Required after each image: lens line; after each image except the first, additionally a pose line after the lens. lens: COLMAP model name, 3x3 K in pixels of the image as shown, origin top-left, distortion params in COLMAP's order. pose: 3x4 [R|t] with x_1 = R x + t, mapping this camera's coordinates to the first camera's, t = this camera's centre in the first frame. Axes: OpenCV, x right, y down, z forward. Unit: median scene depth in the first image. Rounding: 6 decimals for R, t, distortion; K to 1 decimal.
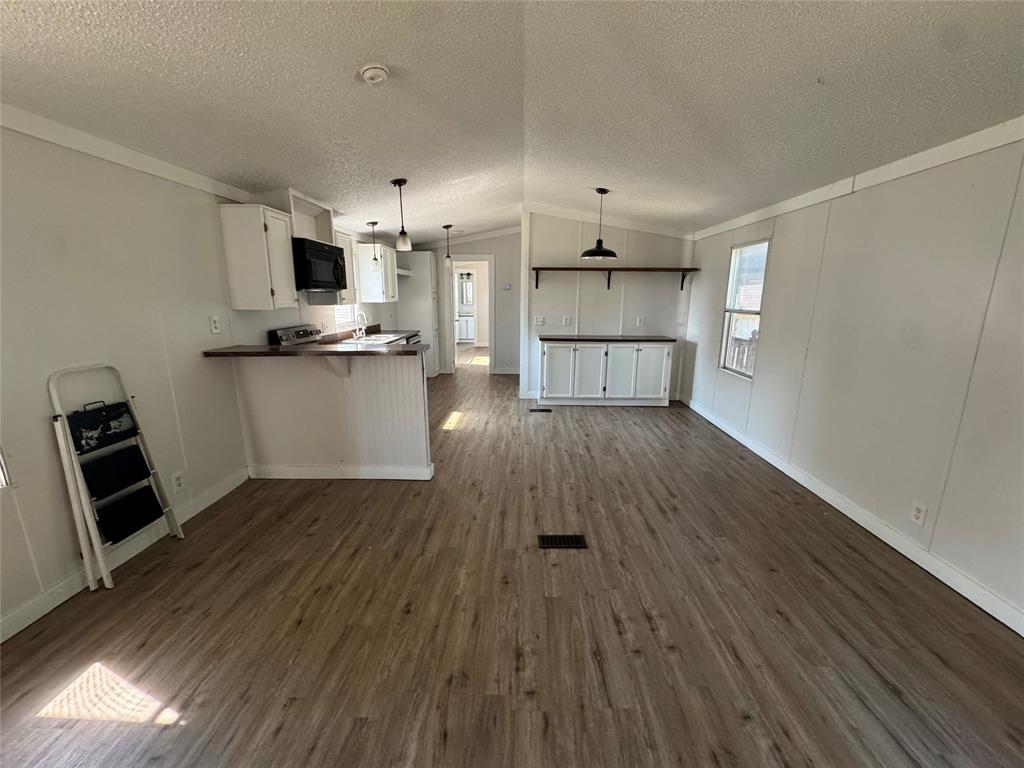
lens RADIAL K [[408.5, 0, 511.5], [0, 408.5, 384.6], [0, 0, 1]] dist [-0.003070, 0.000231]
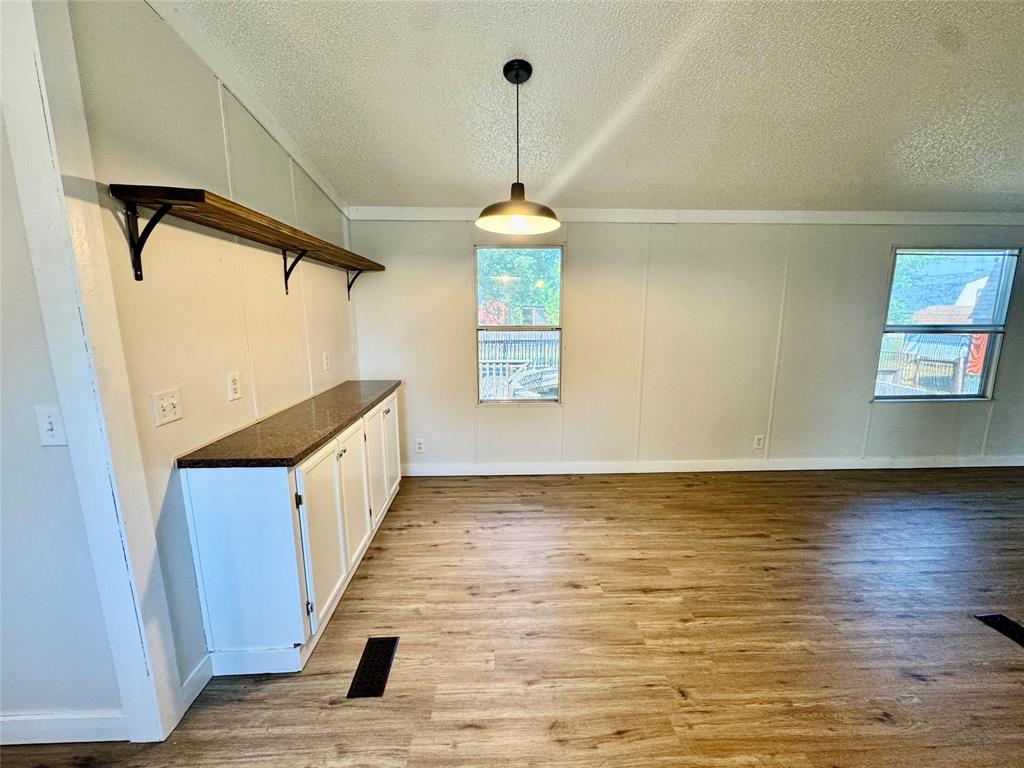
lens RADIAL K [[408.5, 0, 511.5], [0, 408.5, 384.6], [0, 0, 1]] dist [-0.003070, 0.000231]
pose [[-0.068237, -0.177494, 0.981753, -0.294396], [0.218063, 0.957600, 0.188284, -0.256195], [-0.973546, 0.226932, -0.026639, 1.189487]]
